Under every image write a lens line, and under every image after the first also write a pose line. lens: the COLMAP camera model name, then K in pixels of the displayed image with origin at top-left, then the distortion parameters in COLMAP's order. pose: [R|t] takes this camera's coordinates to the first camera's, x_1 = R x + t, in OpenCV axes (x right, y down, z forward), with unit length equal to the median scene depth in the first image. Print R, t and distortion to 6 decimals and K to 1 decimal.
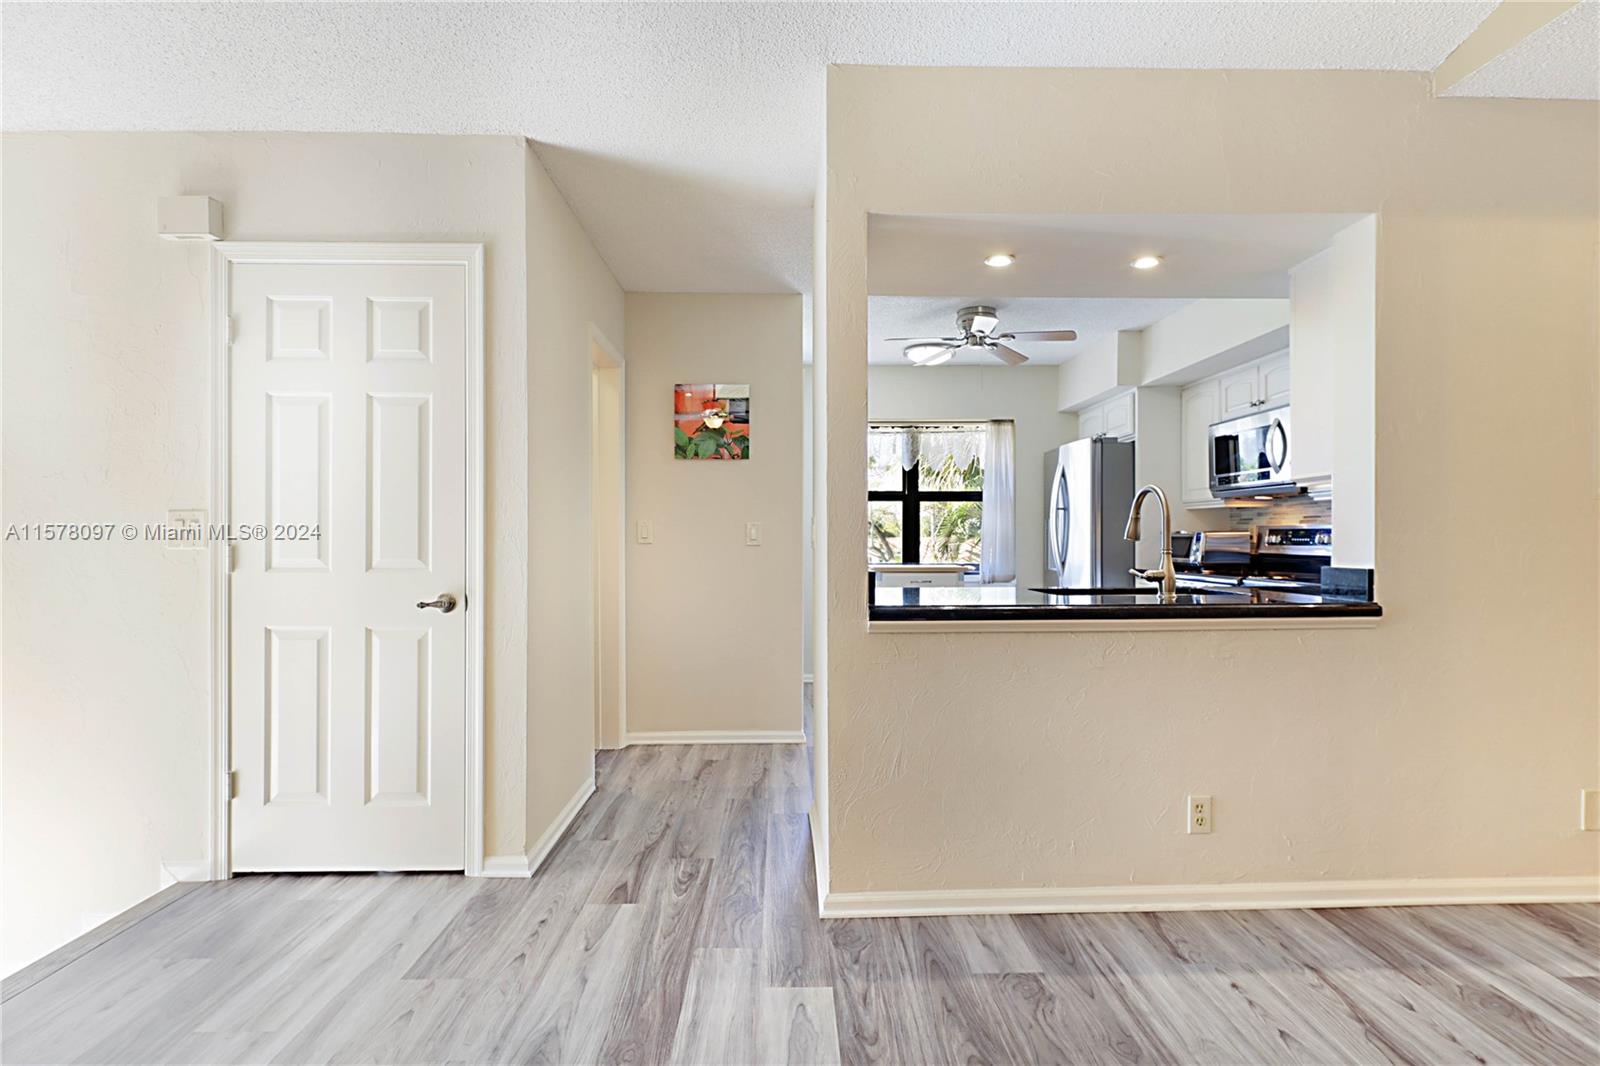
lens RADIAL K [[778.4, 0, 797.7], [0, 778.4, 540.7], [0, 0, 1]] dist [0.006199, -0.006202]
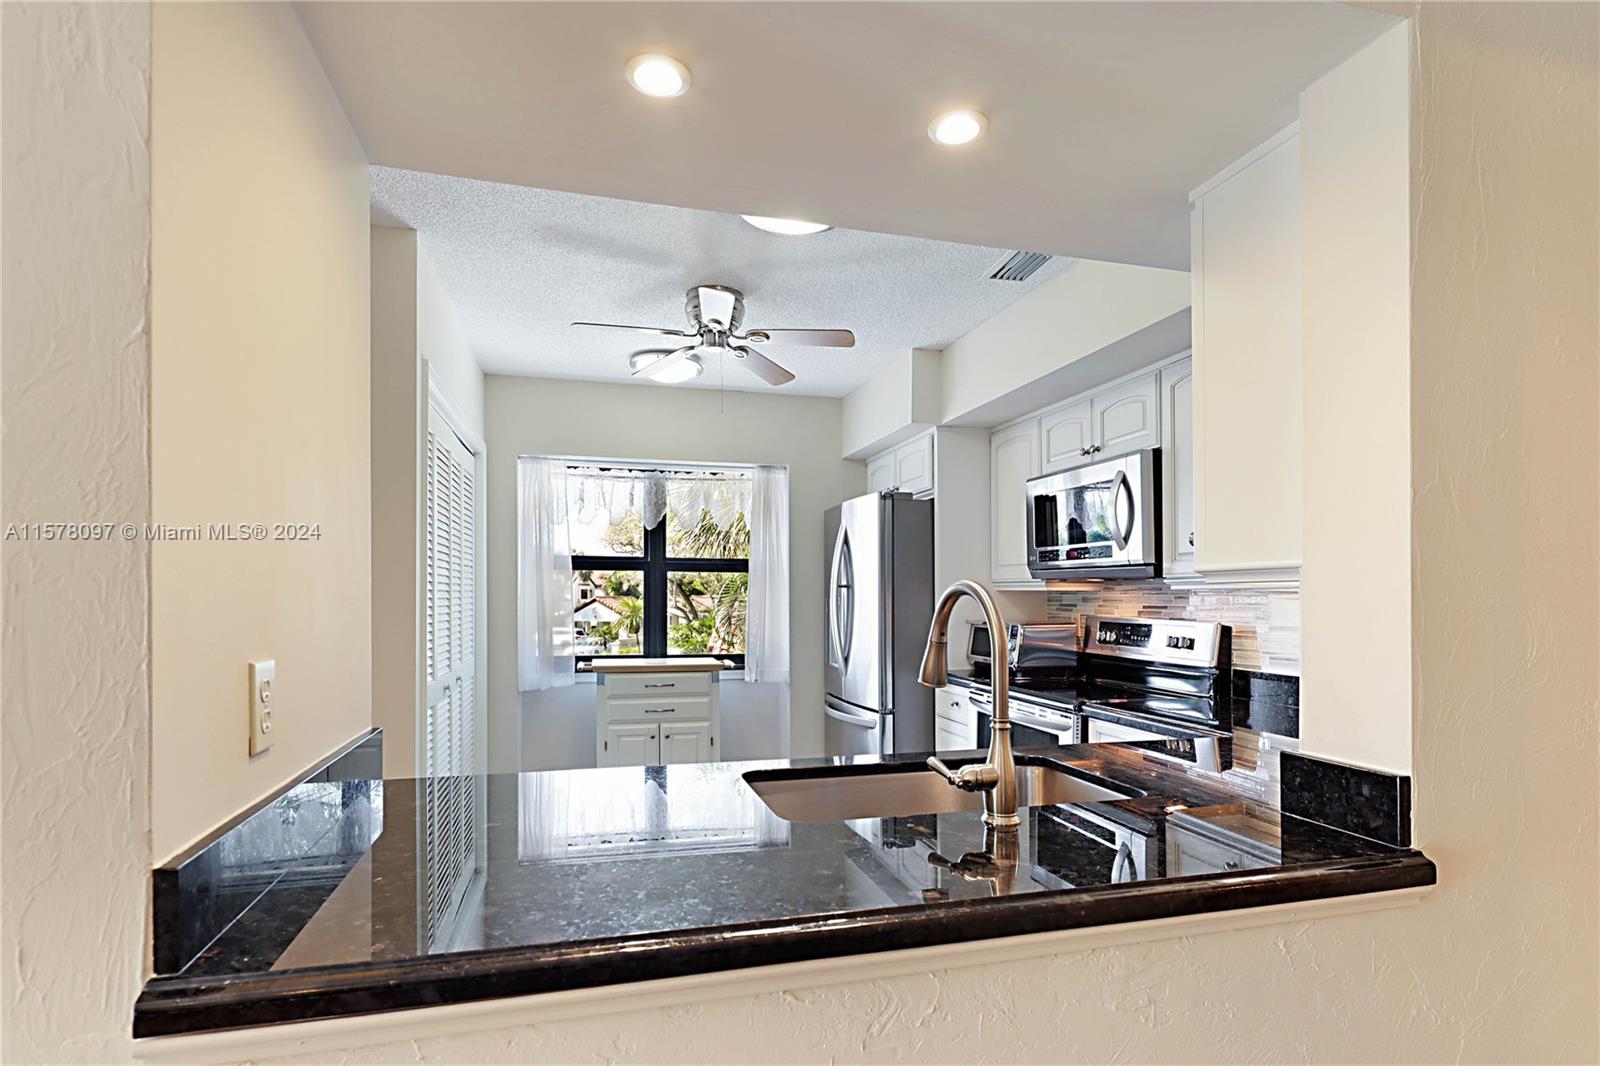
lens RADIAL K [[793.1, 0, 799.3], [0, 793.1, 584.7], [0, 0, 1]] dist [-0.011533, 0.000899]
pose [[0.971190, 0.009544, 0.238116, 0.151622], [-0.005671, 0.999840, -0.016944, -0.037983], [-0.238240, 0.015105, 0.971089, 0.351084]]
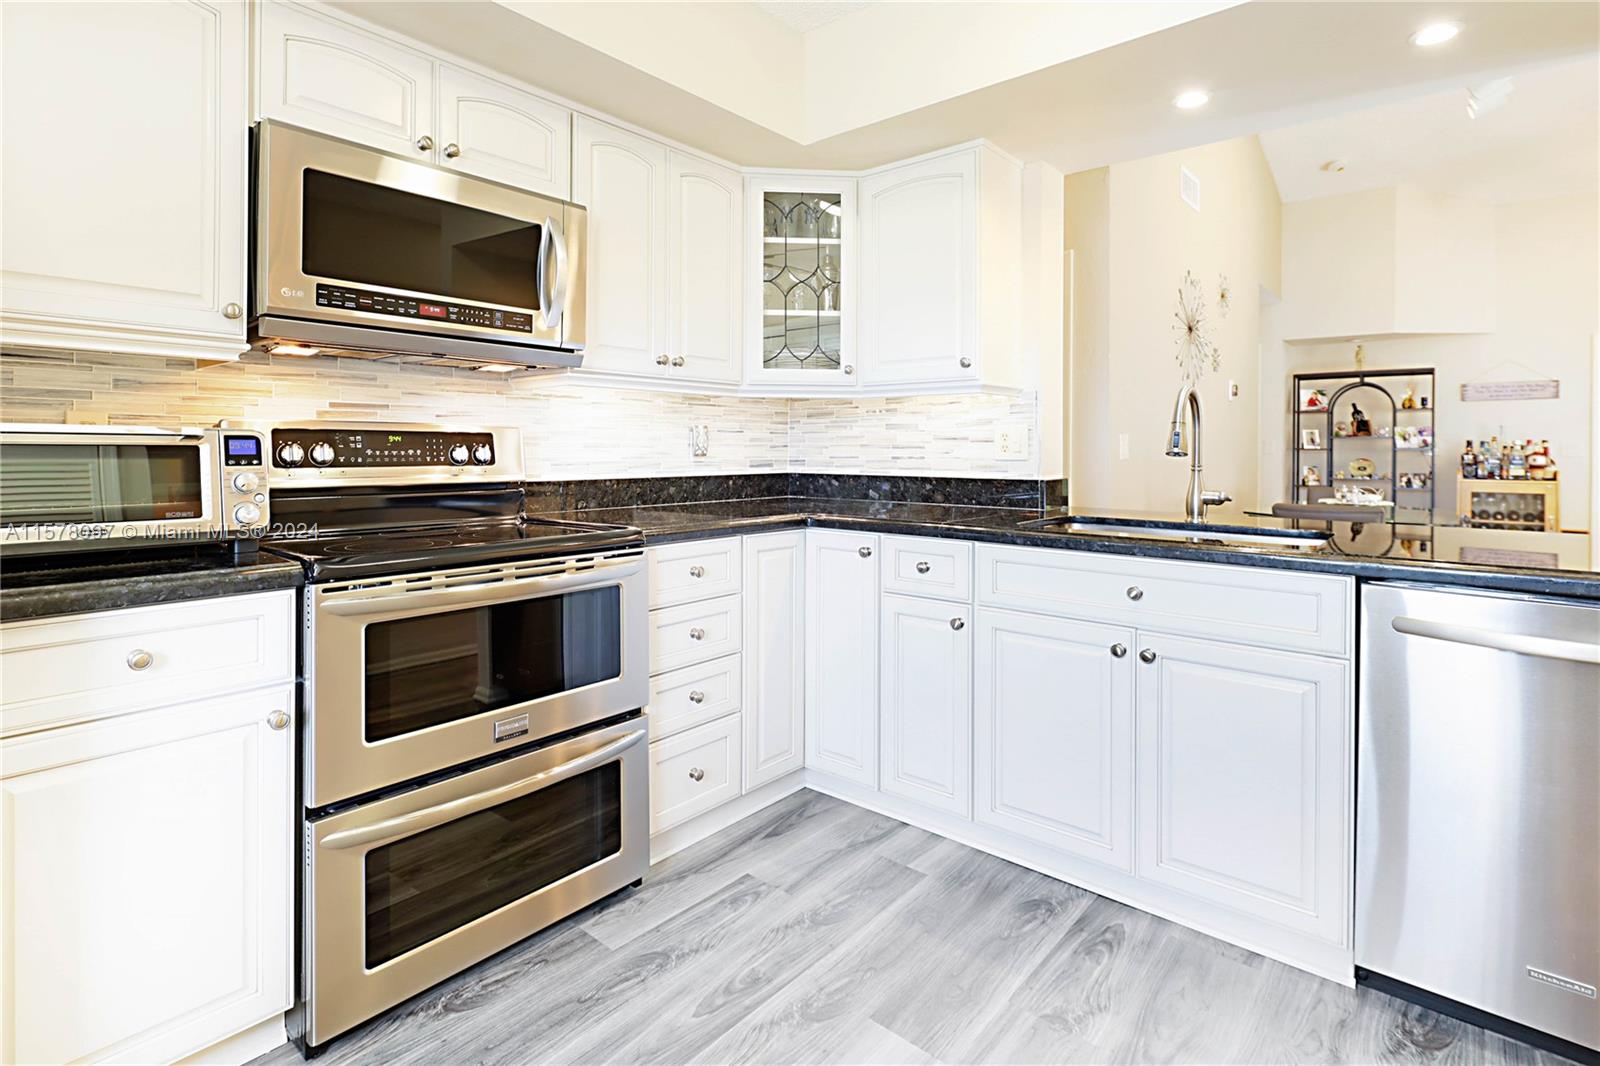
lens RADIAL K [[778.4, 0, 788.5], [0, 778.4, 452.6], [0, 0, 1]] dist [0.006199, -0.006202]
pose [[-0.740396, -0.005348, 0.672150, 0.145070], [-0.000825, 0.999975, 0.007047, -0.005542], [-0.672171, 0.004663, -0.740381, 1.201350]]
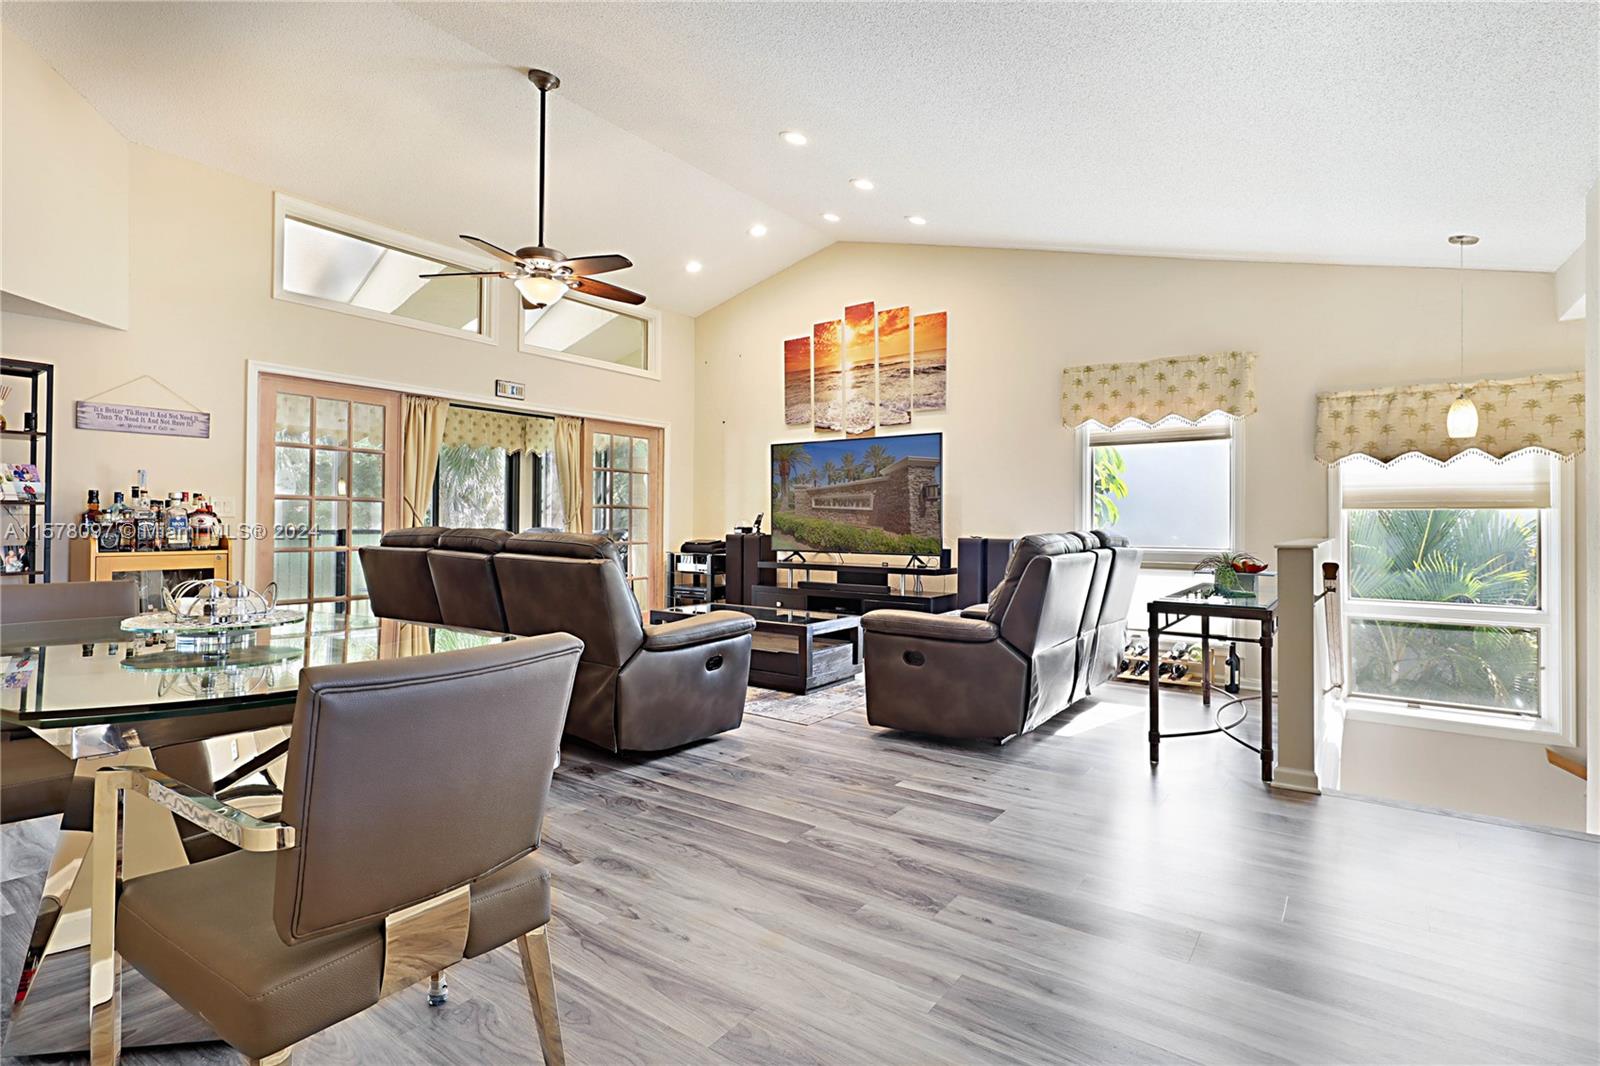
lens RADIAL K [[778.4, 0, 797.1], [0, 778.4, 515.0], [0, 0, 1]] dist [0.006199, -0.006202]
pose [[-0.604478, -0.009708, -0.796563, 0.429335], [-0.007577, 0.999951, -0.006437, 0.009924], [0.796586, 0.002145, -0.604521, 0.445705]]
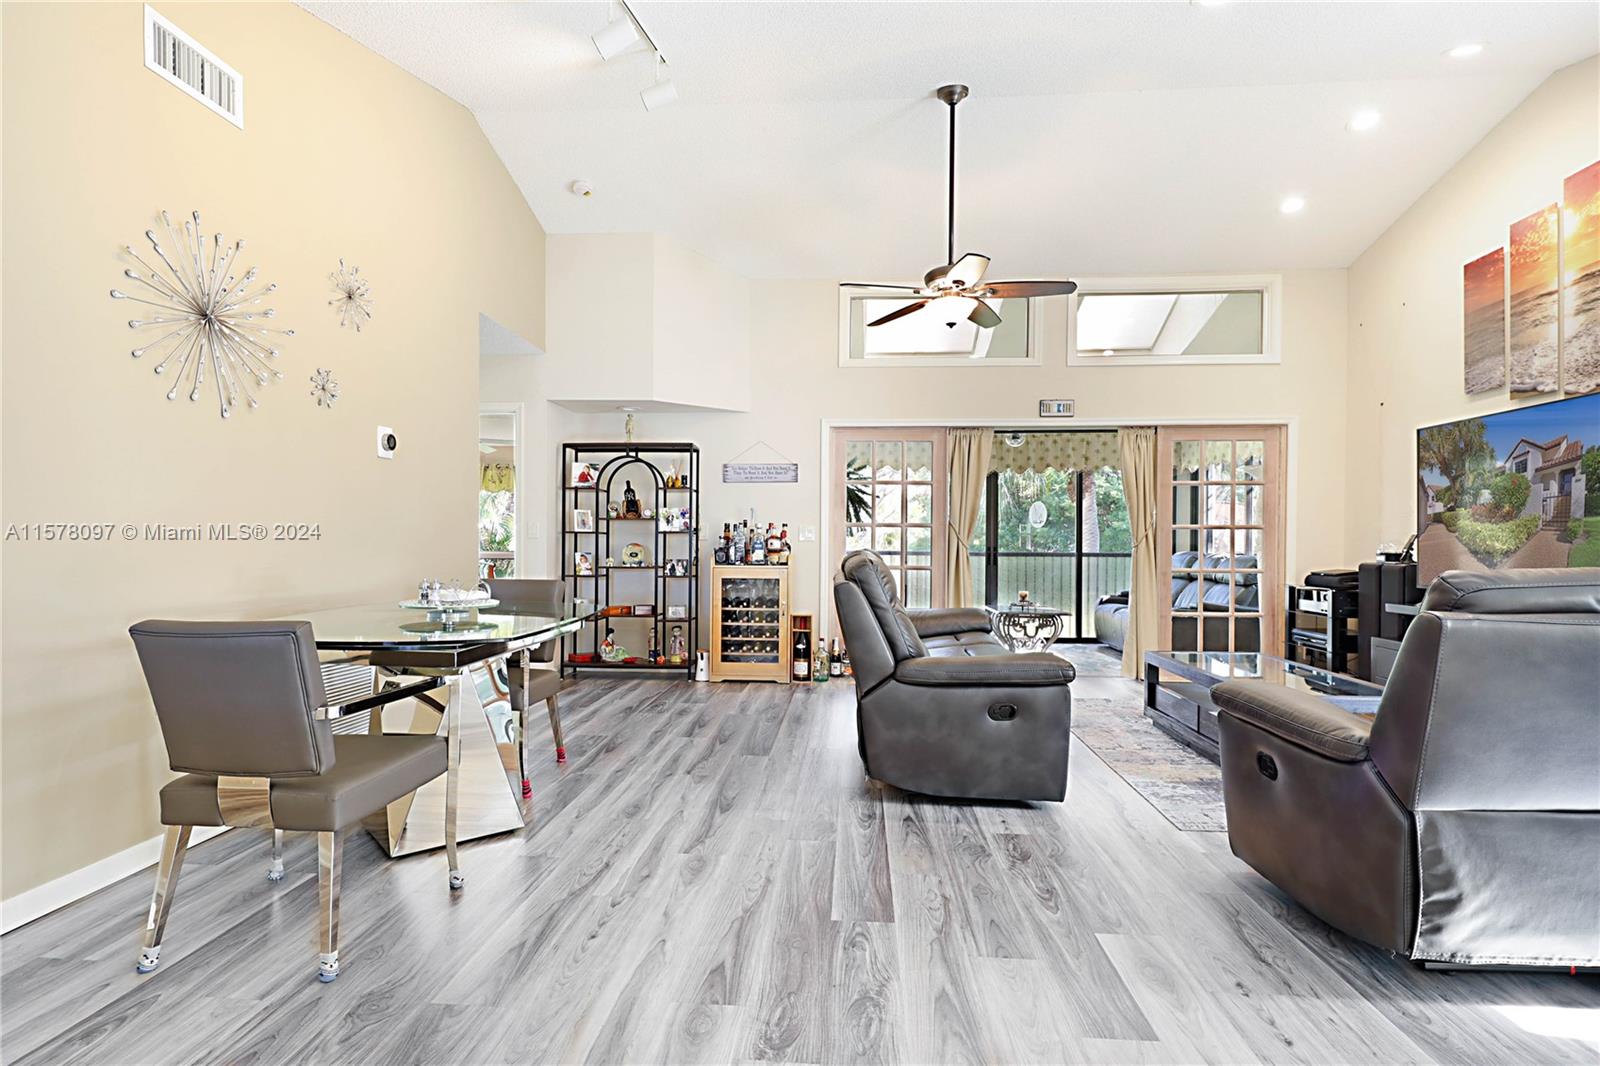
lens RADIAL K [[778.4, 0, 796.3], [0, 778.4, 549.3], [0, 0, 1]] dist [0.006199, -0.006202]
pose [[-0.995366, -0.004429, 0.096058, -0.084674], [-0.003280, 0.999921, 0.012113, 0.009752], [-0.096104, 0.011741, -0.995302, 0.587665]]
